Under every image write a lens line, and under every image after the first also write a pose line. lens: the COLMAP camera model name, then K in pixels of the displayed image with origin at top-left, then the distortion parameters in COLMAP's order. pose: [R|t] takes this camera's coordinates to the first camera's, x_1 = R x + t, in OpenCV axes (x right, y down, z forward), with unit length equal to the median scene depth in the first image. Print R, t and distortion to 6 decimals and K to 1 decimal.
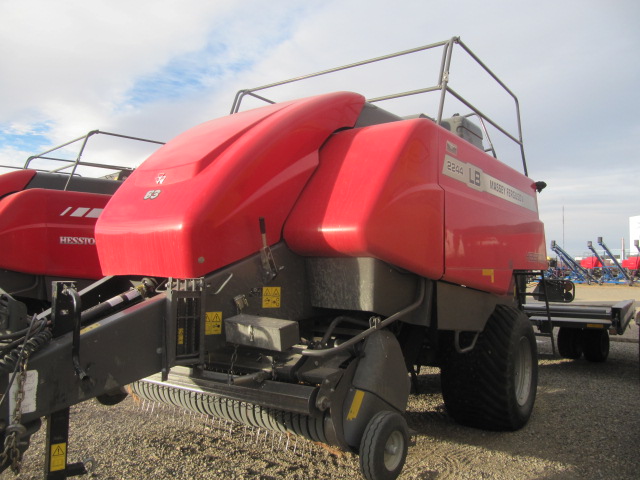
lens RADIAL K [[525.2, 0, 320.0], [0, 525.2, 240.0], [0, 0, 1]] dist [-0.050384, 0.013742]
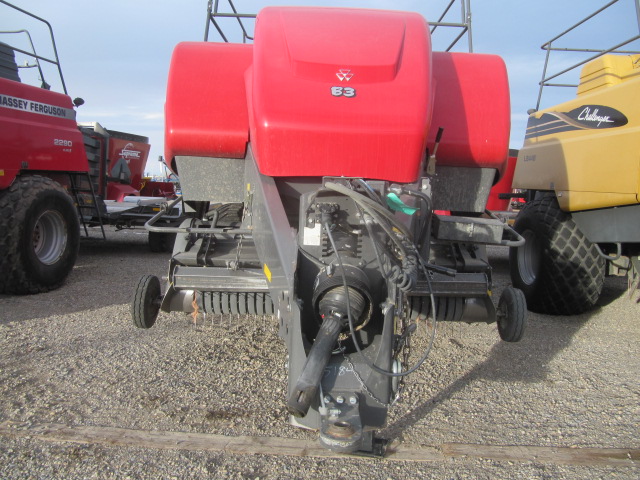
lens RADIAL K [[525.2, 0, 320.0], [0, 525.2, 240.0], [0, 0, 1]] dist [-0.050384, 0.013742]
pose [[0.815493, -0.037594, 0.577545, -1.012593], [-0.056604, 0.987924, 0.144232, 0.048382], [-0.575993, -0.150311, 0.803517, 0.241312]]
